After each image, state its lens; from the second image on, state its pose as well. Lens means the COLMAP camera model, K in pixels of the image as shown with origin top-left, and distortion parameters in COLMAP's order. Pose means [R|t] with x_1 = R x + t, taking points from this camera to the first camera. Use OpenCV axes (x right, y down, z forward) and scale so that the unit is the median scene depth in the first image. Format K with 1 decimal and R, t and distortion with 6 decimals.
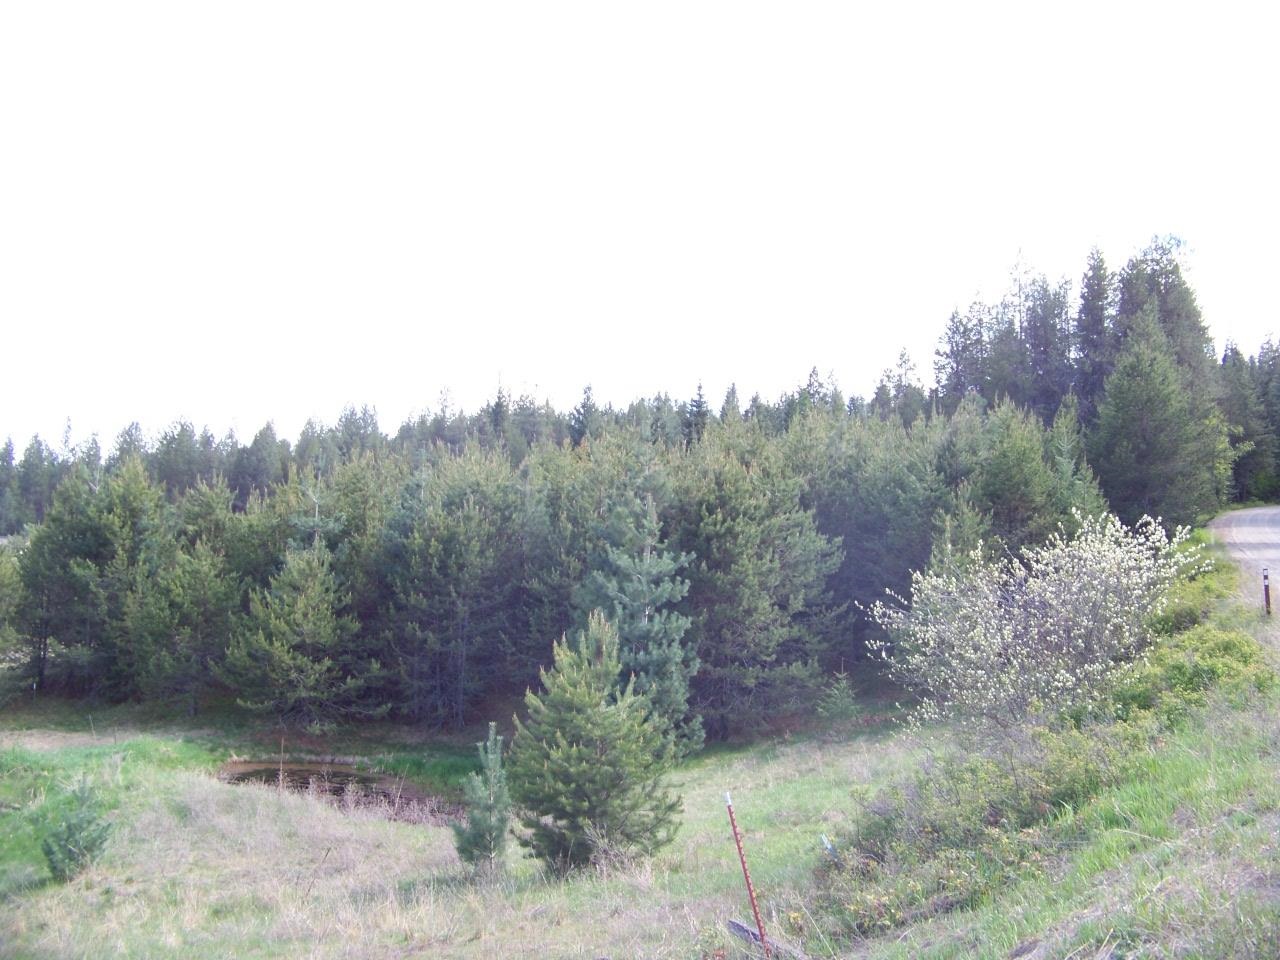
lens RADIAL K [[1376.8, 0, 644.3], [0, 1376.8, 438.2], [0, 0, 1]] dist [-0.248603, 0.315467]
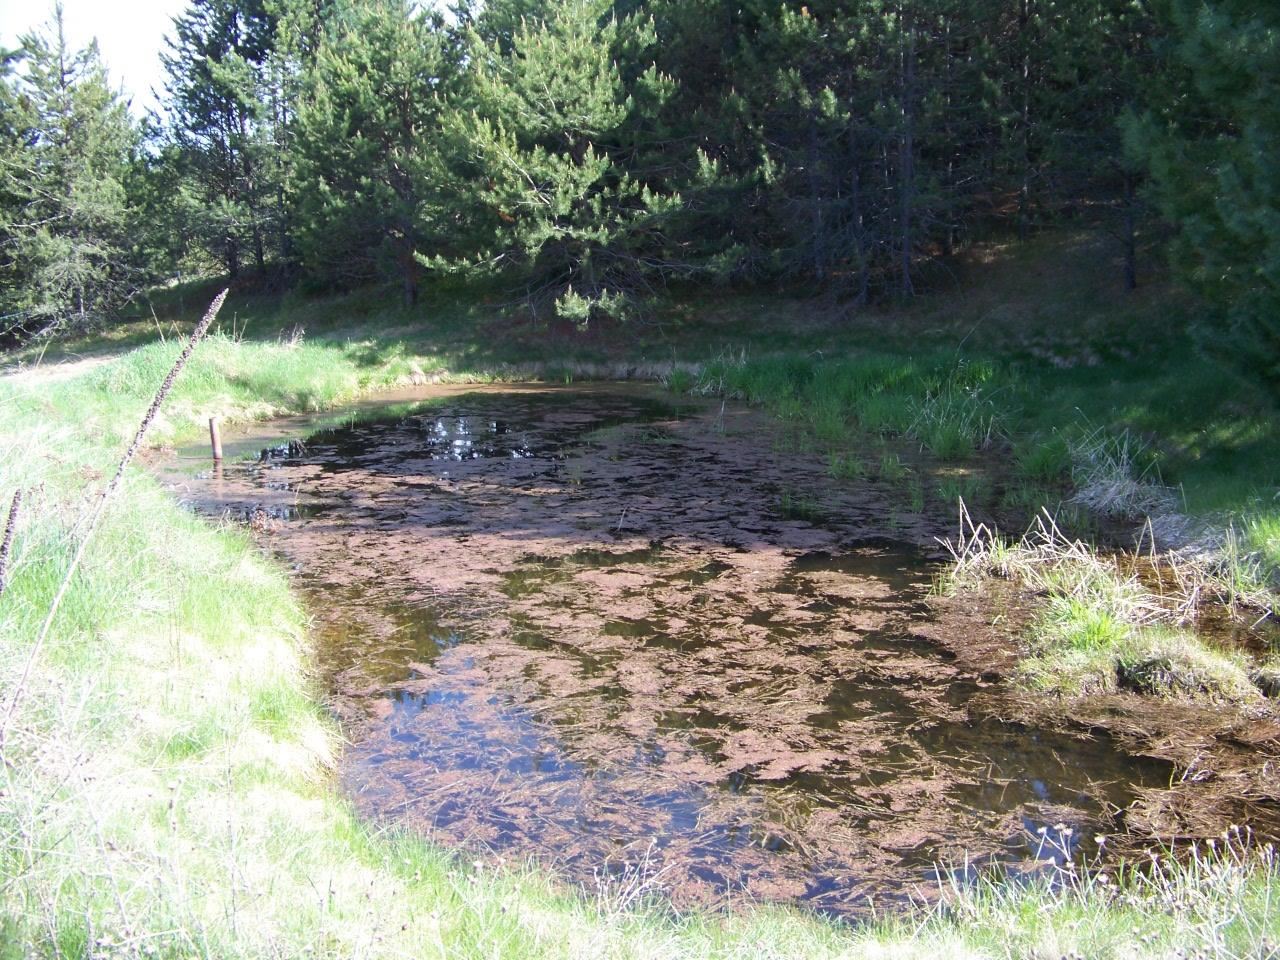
lens RADIAL K [[1374.7, 0, 640.0], [0, 1374.7, 480.0], [0, 0, 1]] dist [-0.259142, 0.320542]
pose [[0.932853, 0.012557, -0.360039, -0.053895], [0.092668, 0.957400, 0.273491, 0.143075], [0.348136, -0.288491, 0.891950, 0.555703]]
